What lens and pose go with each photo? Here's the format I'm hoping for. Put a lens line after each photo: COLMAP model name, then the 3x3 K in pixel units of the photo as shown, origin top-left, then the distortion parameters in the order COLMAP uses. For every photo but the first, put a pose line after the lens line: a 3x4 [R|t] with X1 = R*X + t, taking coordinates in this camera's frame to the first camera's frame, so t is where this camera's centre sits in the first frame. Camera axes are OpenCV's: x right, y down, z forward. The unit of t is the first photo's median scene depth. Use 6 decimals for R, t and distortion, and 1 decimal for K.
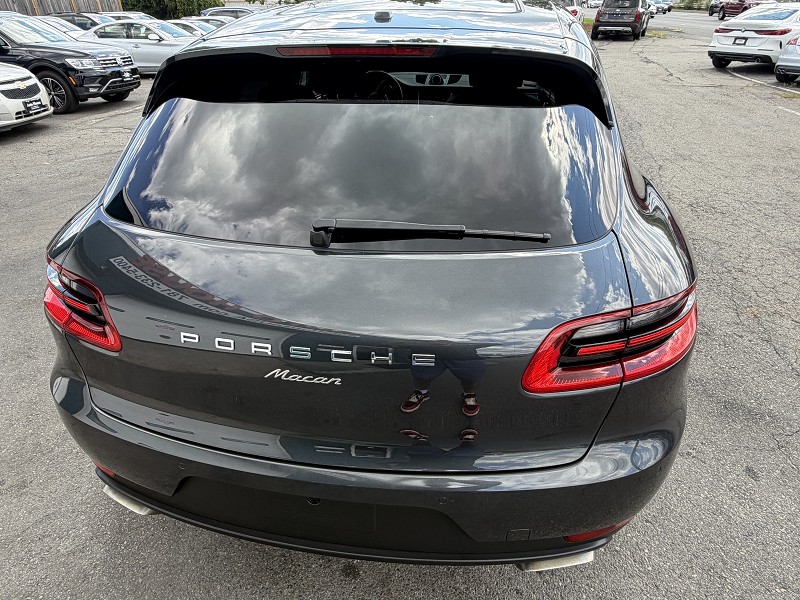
lens RADIAL K [[497.5, 0, 400.0], [0, 497.5, 300.0], [0, 0, 1]] dist [-0.000096, 0.000320]
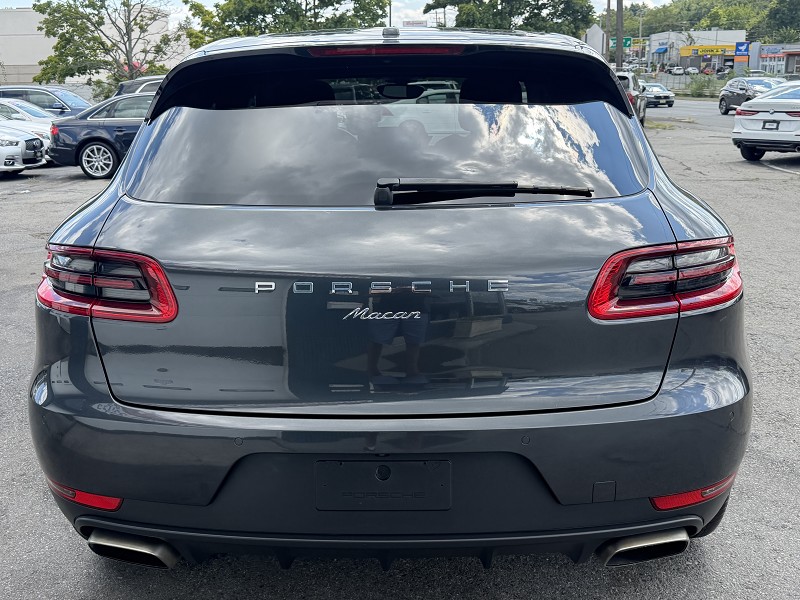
lens RADIAL K [[883.7, 0, 400.0], [0, 883.7, 300.0], [0, 0, 1]] dist [0.131694, -0.282791]
pose [[0.989124, -0.032066, 0.143545, -0.092466], [0.075121, 0.949193, -0.305598, 0.151268], [-0.126452, 0.313058, 0.941278, -0.161277]]
